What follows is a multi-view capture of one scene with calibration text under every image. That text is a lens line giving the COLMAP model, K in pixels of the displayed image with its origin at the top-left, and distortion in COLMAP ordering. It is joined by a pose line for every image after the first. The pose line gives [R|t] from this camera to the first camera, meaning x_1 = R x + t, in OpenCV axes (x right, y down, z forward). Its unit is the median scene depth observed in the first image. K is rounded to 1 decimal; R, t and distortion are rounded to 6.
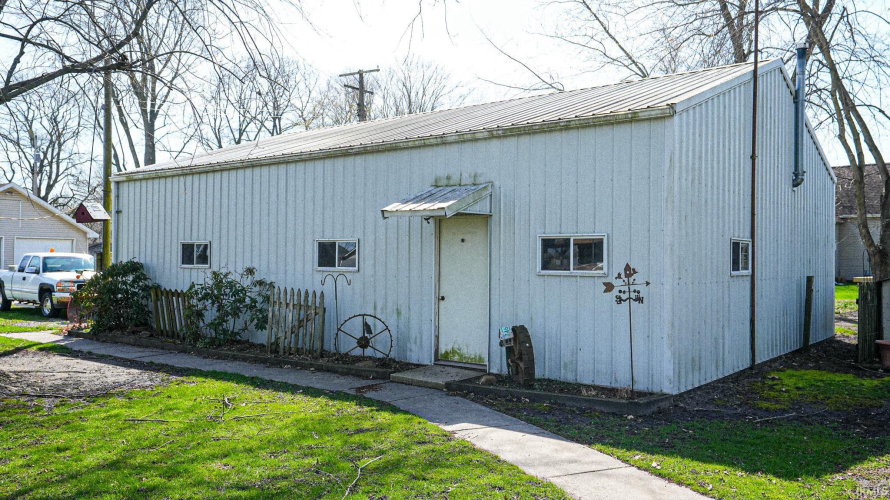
lens RADIAL K [[735.5, 0, 445.0], [0, 735.5, 250.0], [0, 0, 1]] dist [0.036392, 0.001716]
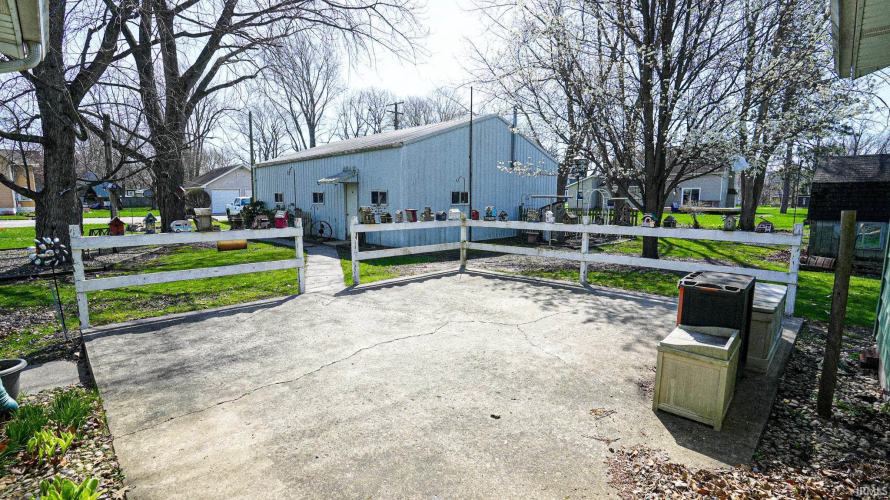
lens RADIAL K [[409.9, 0, 448.0], [0, 409.9, 246.8], [0, 0, 1]] dist [-0.077703, 0.033043]
pose [[0.994324, 0.006992, -0.106163, 0.493042], [0.007217, 0.991108, 0.132865, -0.009918], [0.106148, -0.132877, 0.985432, -0.394194]]
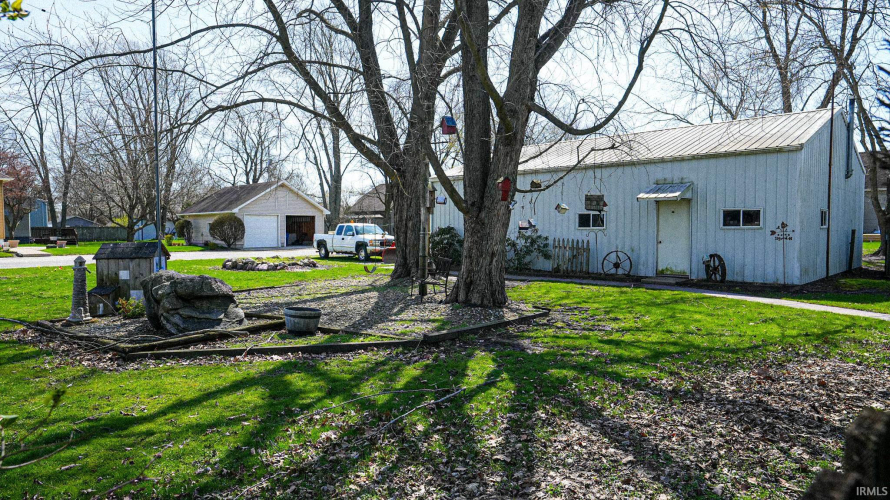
lens RADIAL K [[565.8, 0, 445.0], [0, 565.8, 250.0], [0, 0, 1]] dist [-0.008640, -0.001752]
pose [[0.993446, -0.008395, -0.113996, -0.387021], [0.014333, 0.998577, 0.051371, 0.001564], [0.113403, -0.052668, 0.992152, -0.529079]]
